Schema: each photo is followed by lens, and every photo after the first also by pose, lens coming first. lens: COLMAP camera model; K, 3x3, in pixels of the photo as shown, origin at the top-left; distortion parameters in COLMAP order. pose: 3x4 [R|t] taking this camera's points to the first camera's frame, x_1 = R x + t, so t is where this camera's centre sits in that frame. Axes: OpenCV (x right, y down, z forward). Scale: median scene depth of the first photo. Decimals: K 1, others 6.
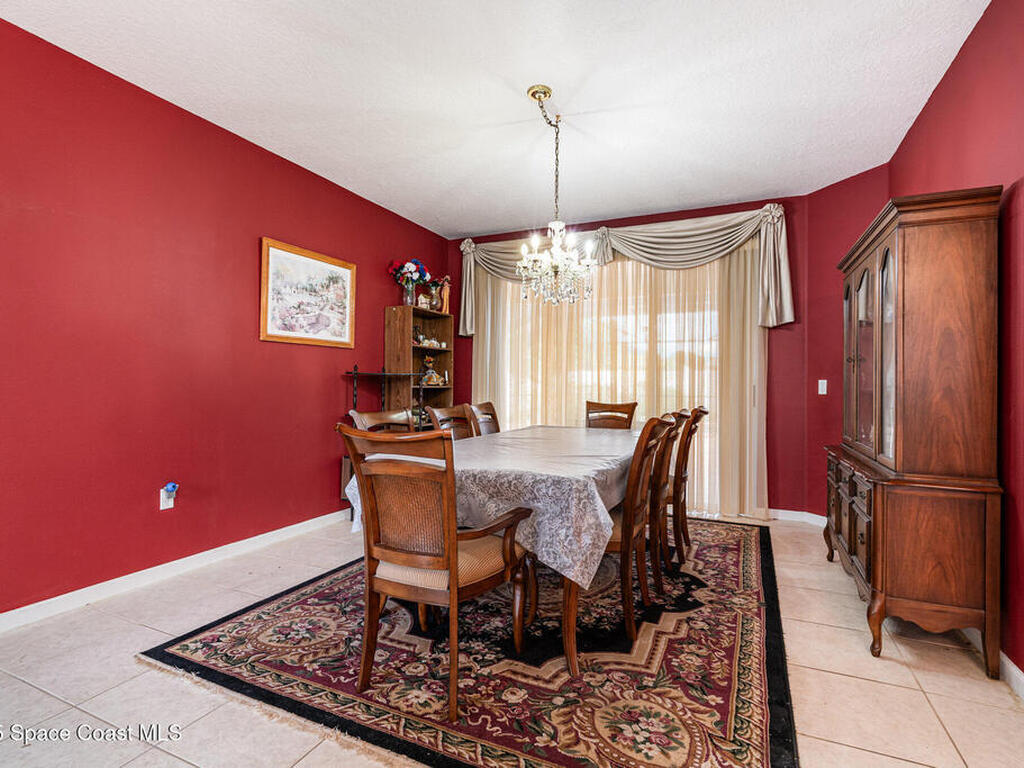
lens RADIAL K [[517.9, 0, 512.0], [0, 517.9, 384.0], [0, 0, 1]] dist [-0.002050, -0.000311]
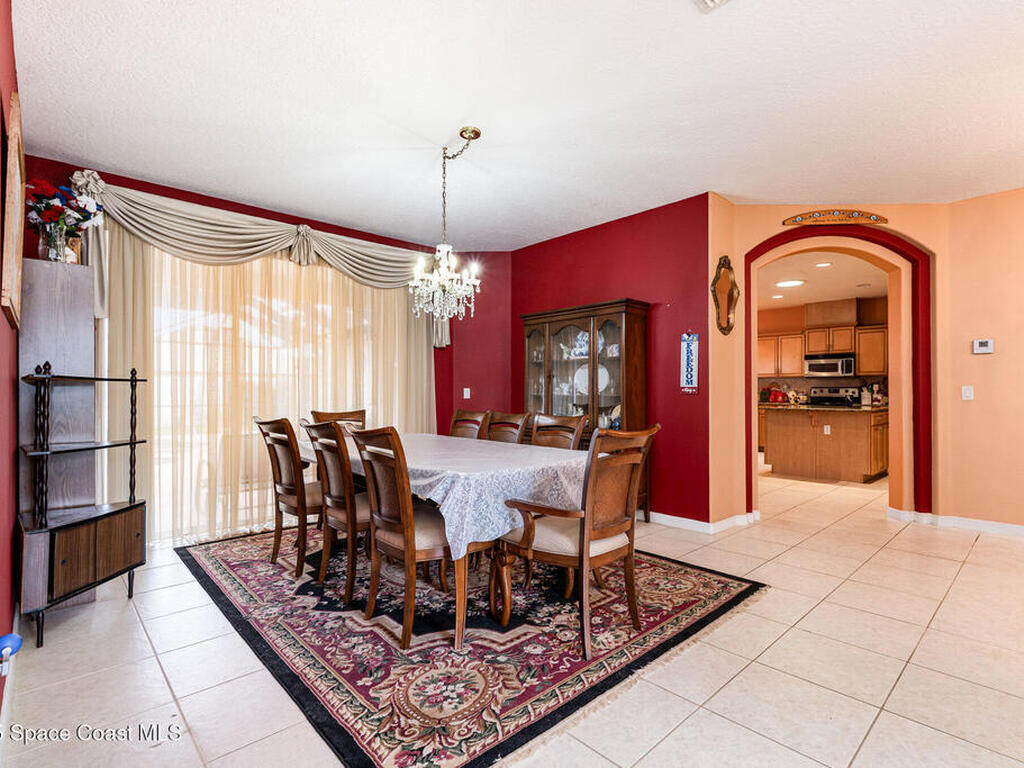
lens RADIAL K [[504.9, 0, 552.8], [0, 504.9, 391.0], [0, 0, 1]] dist [-0.002721, -0.000273]
pose [[0.345659, -0.007122, 0.938333, -1.163466], [0.001501, 0.999974, 0.007037, -0.017092], [-0.938359, -0.001024, 0.345661, 0.572686]]
